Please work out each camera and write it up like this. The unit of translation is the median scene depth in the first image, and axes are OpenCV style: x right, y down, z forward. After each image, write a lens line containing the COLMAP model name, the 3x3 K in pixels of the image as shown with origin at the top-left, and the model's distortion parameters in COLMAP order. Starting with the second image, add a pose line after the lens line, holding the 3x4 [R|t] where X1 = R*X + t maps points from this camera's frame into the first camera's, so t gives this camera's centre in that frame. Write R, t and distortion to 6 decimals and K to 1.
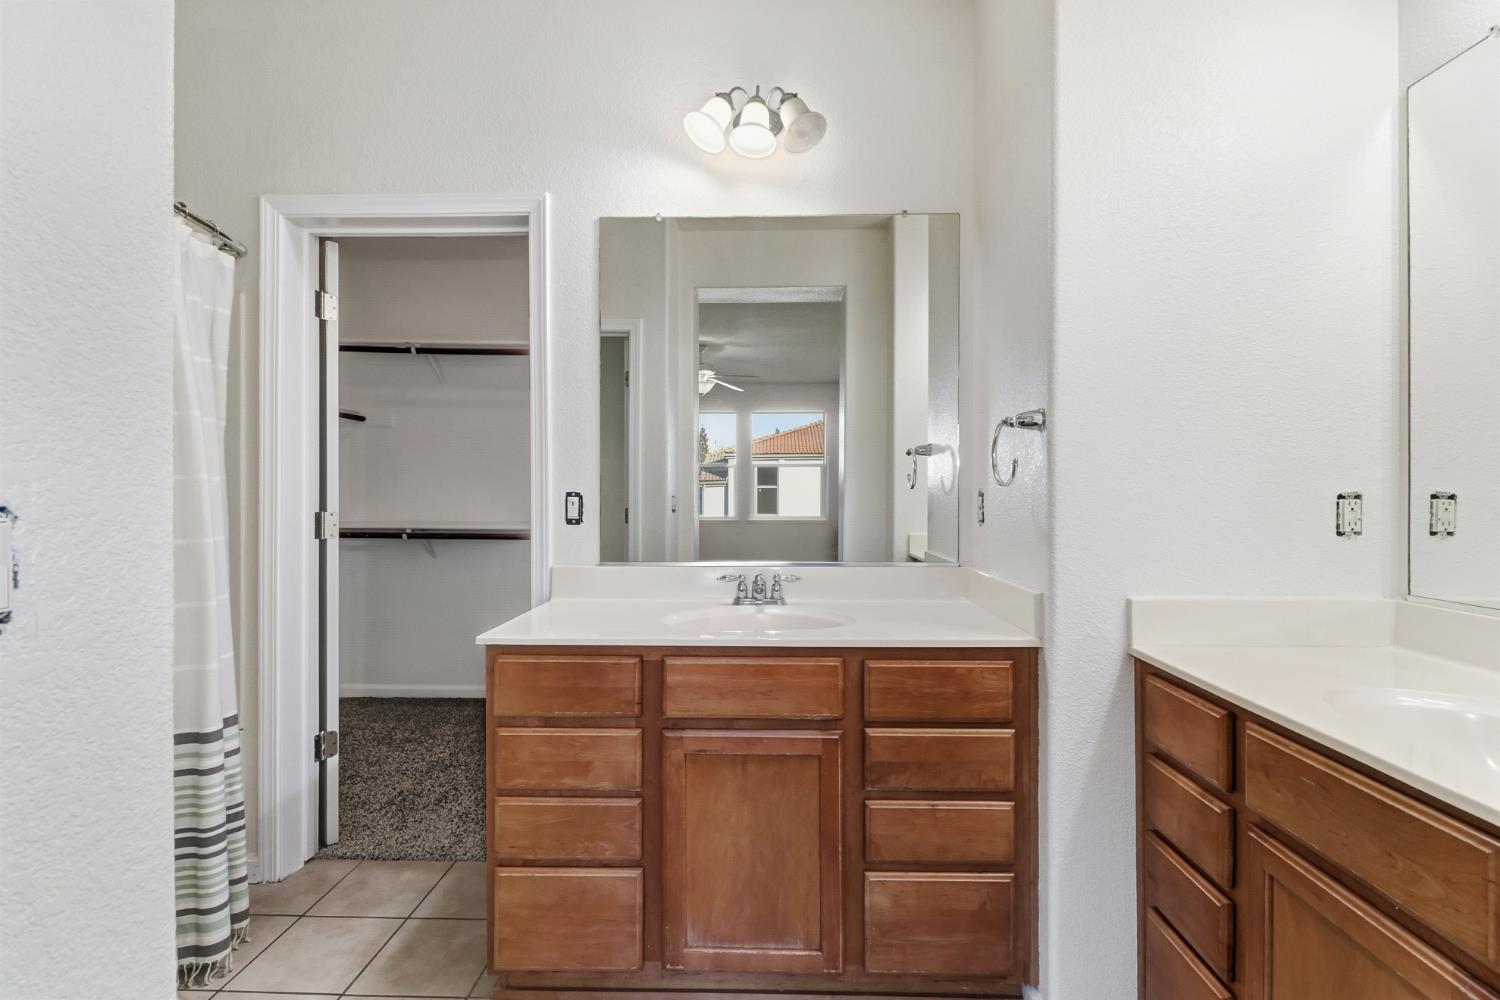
lens RADIAL K [[707.4, 0, 758.0], [0, 707.4, 487.5], [0, 0, 1]] dist [0.013884, -0.006257]
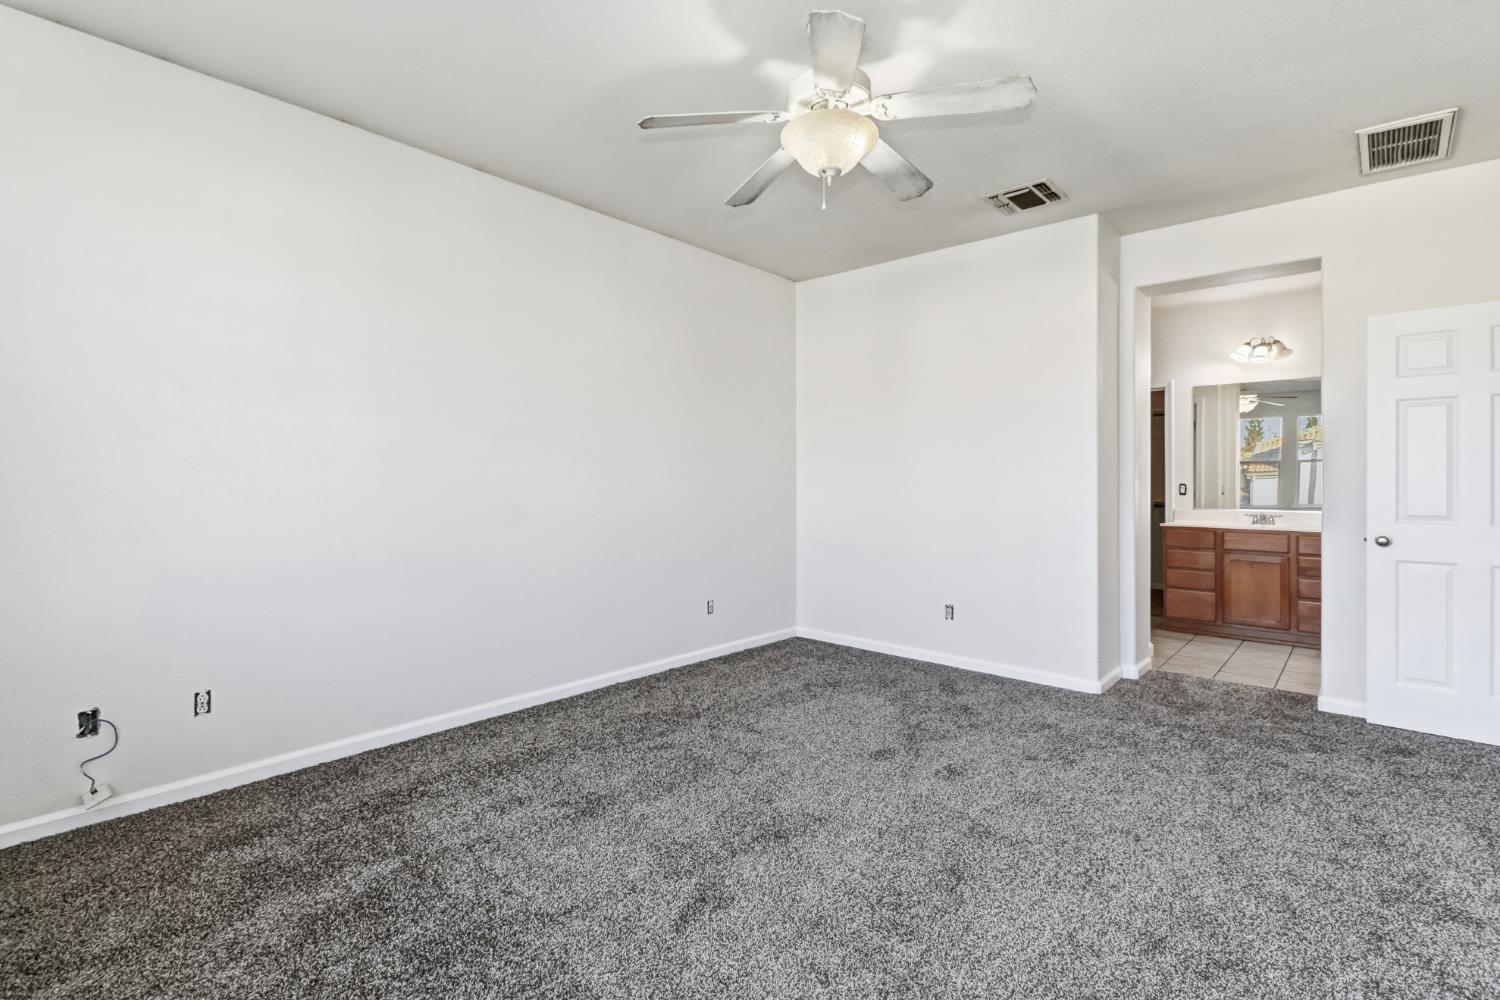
lens RADIAL K [[707.4, 0, 744.9], [0, 707.4, 480.6], [0, 0, 1]] dist [0.013884, -0.006257]
pose [[0.764755, 0.000915, -0.644320, 0.313224], [-0.002564, 0.999995, -0.001624, 0.004778], [0.644316, 0.002895, 0.764754, -3.118505]]
